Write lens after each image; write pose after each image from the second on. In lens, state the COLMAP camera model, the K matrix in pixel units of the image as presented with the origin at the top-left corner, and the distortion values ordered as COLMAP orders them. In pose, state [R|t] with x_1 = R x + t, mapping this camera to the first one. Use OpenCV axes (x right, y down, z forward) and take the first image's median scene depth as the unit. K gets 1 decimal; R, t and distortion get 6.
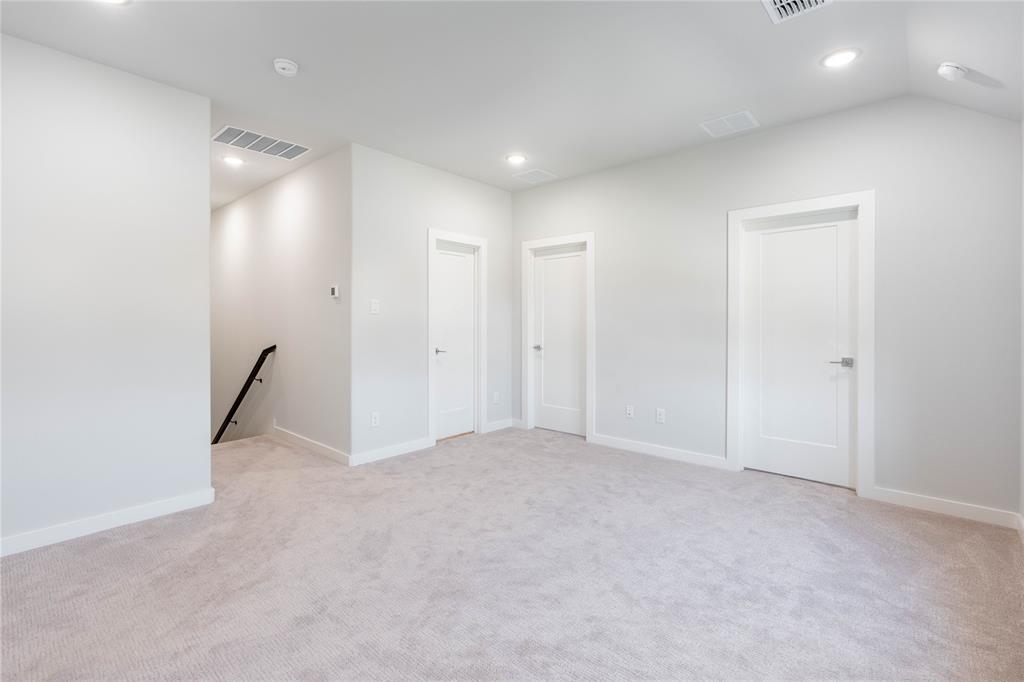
lens RADIAL K [[464.7, 0, 511.4], [0, 464.7, 322.6], [0, 0, 1]] dist [0.003669, 0.000983]
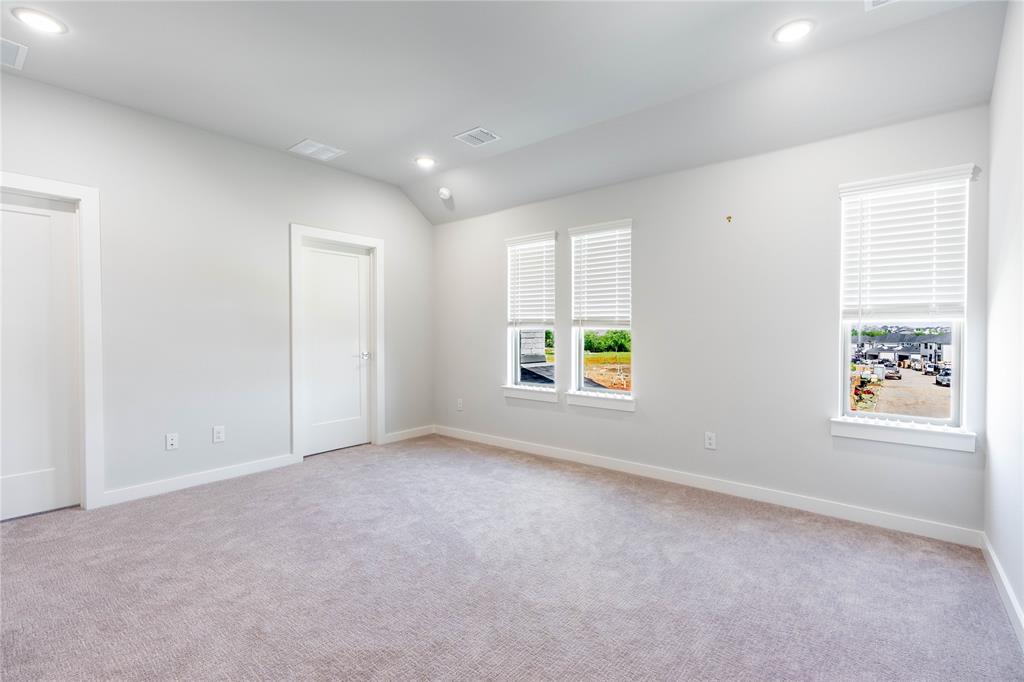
lens RADIAL K [[464.7, 0, 512.1], [0, 464.7, 338.0], [0, 0, 1]] dist [0.003669, 0.000983]
pose [[-0.037206, -0.019719, 0.999113, -0.640051], [-0.002305, 0.999804, 0.019647, 0.002508], [-0.999305, -0.001572, -0.037244, 0.544372]]
